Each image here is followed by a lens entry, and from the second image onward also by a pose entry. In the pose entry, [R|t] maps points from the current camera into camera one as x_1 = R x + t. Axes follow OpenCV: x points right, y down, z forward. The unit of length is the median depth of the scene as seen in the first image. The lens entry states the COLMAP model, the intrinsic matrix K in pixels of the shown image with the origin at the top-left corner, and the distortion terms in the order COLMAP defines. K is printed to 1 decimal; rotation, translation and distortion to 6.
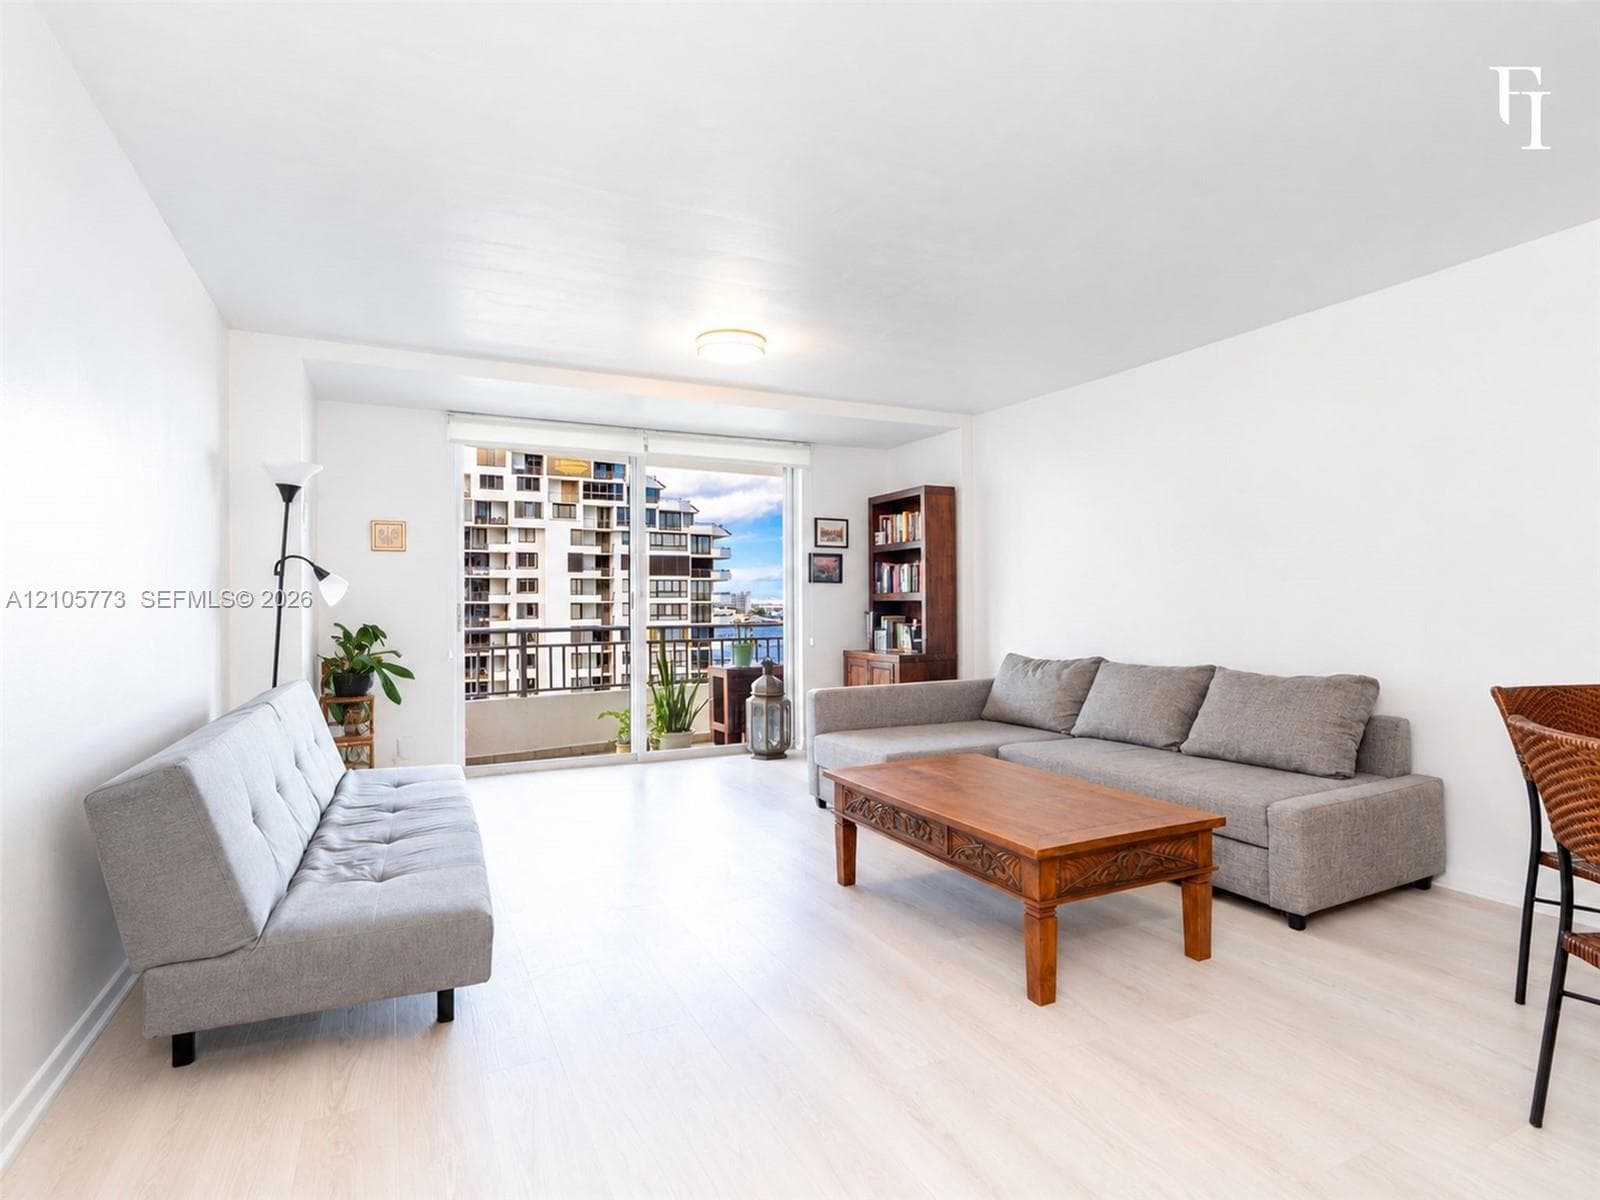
lens RADIAL K [[818.3, 0, 824.6], [0, 818.3, 595.1], [0, 0, 1]] dist [-0.061265, -0.000386]
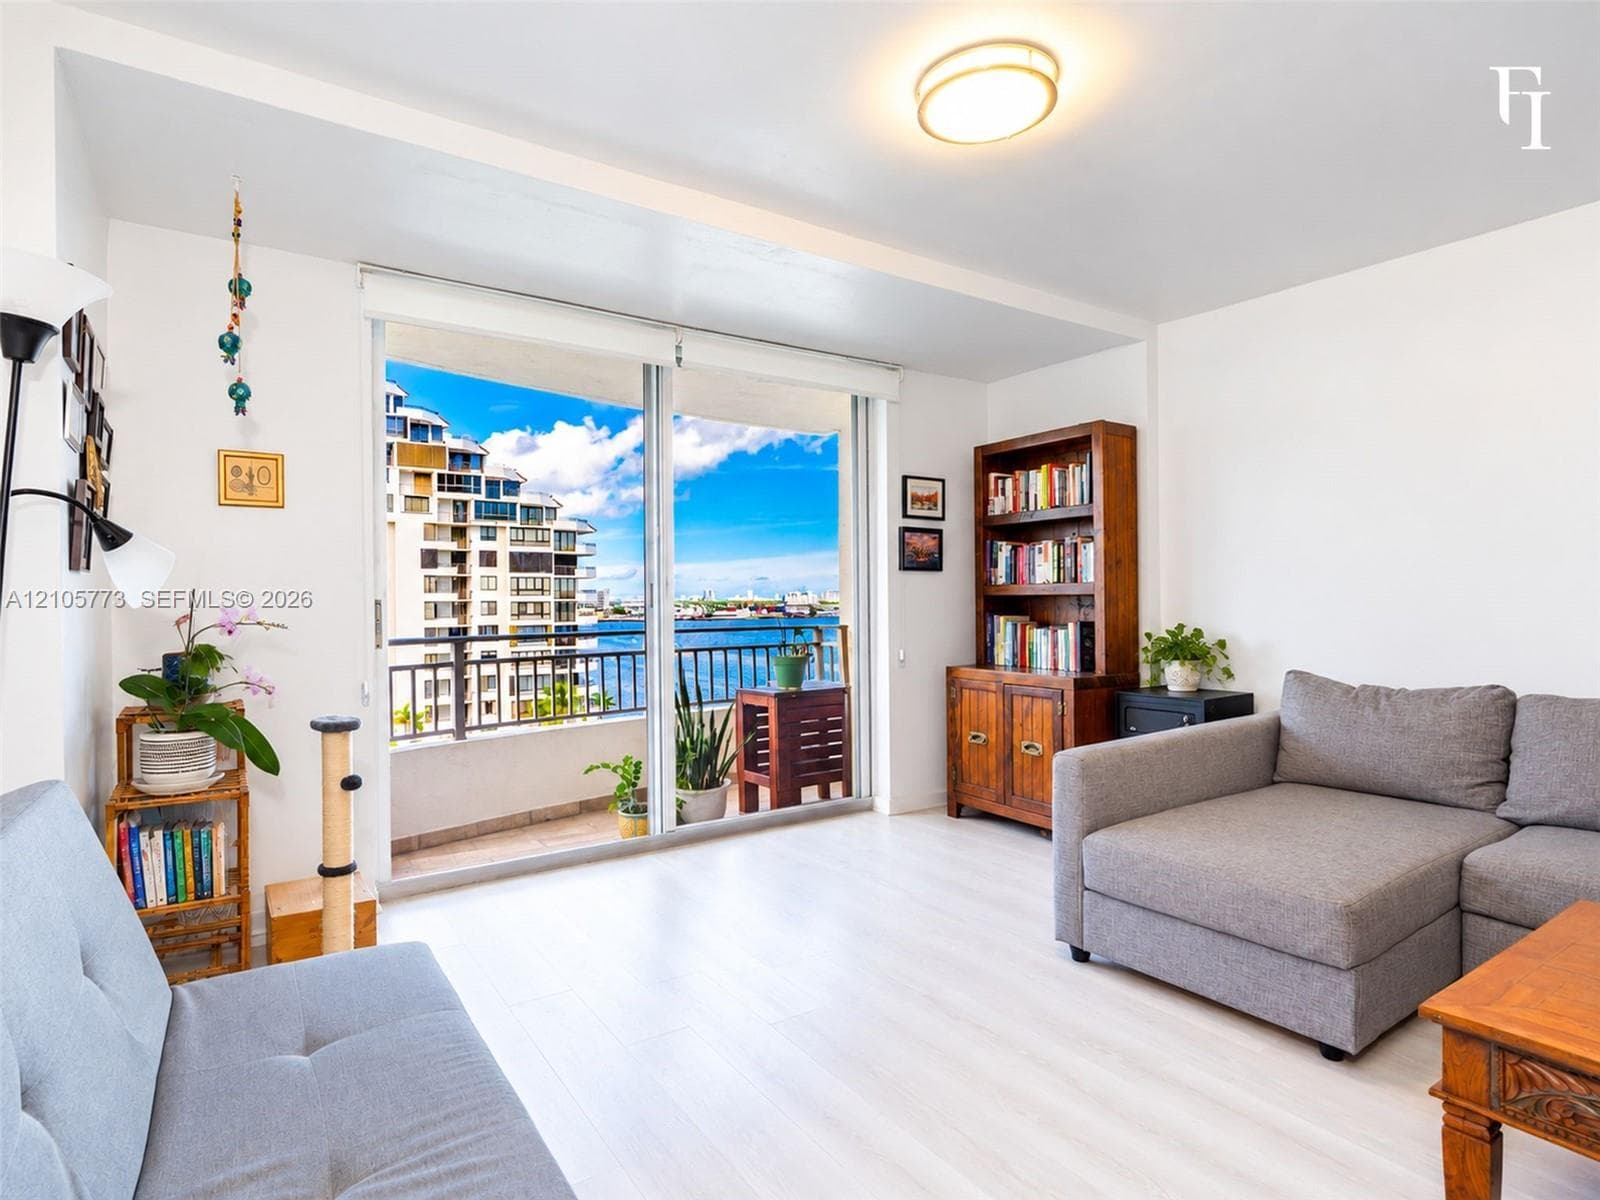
lens RADIAL K [[824.1, 0, 763.7], [0, 824.1, 604.7], [0, 0, 1]] dist [-0.002043, -0.000173]
pose [[0.995870, -0.001069, 0.090785, -0.189710], [-0.000190, 0.999904, 0.013866, 0.005440], [-0.090791, -0.013826, 0.995774, 0.311064]]
